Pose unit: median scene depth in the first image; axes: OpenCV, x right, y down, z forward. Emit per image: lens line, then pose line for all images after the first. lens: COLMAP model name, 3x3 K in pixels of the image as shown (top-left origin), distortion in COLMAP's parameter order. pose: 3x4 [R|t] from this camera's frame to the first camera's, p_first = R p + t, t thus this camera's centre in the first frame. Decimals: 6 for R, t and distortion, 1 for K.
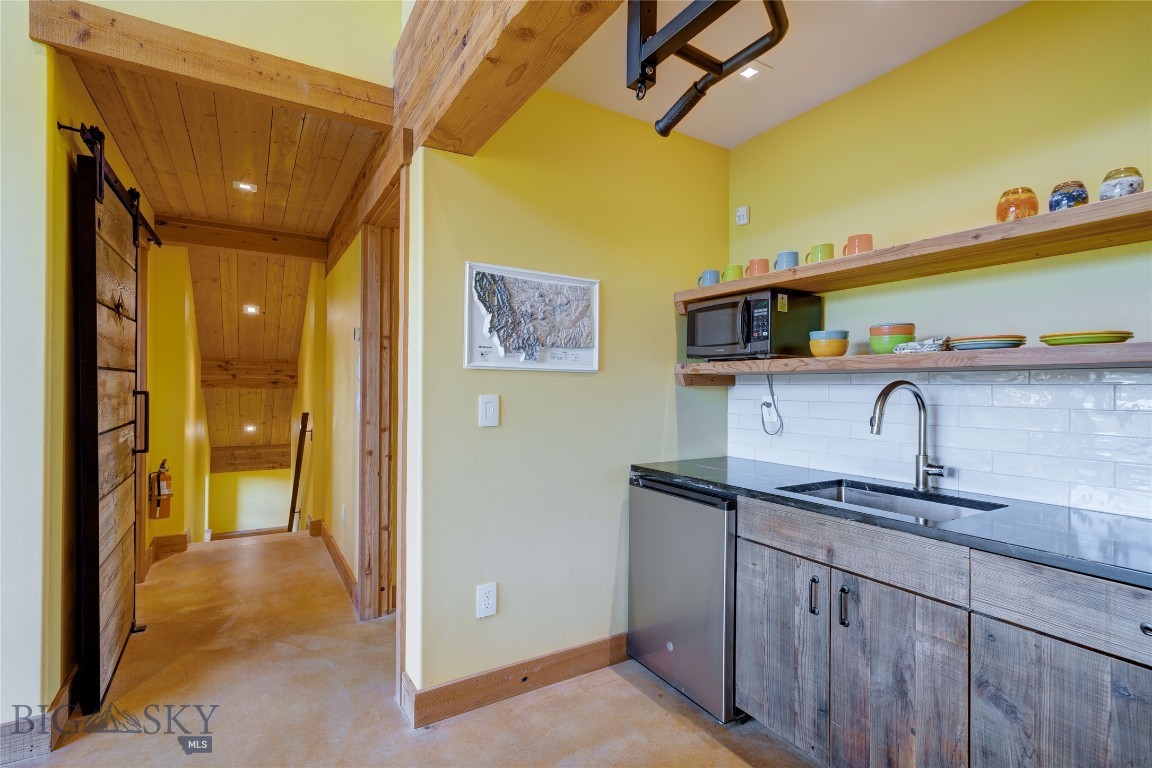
lens RADIAL K [[530.8, 0, 568.4], [0, 530.8, 386.7], [0, 0, 1]] dist [0.000864, 0.000142]
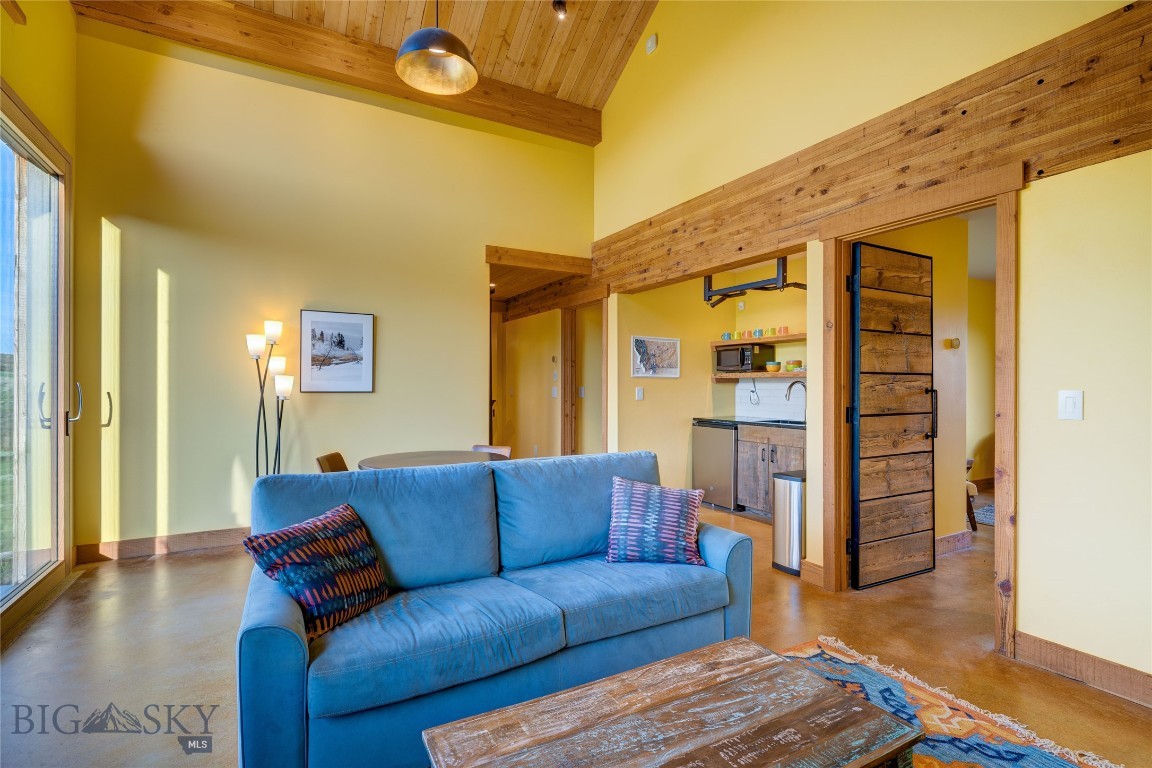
lens RADIAL K [[530.8, 0, 568.4], [0, 530.8, 386.7], [0, 0, 1]] dist [0.000864, 0.000142]
pose [[0.999535, -0.005297, -0.030015, -0.398827], [0.005360, 0.999984, 0.002015, 0.005566], [0.030003, -0.002175, 0.999547, -1.495510]]
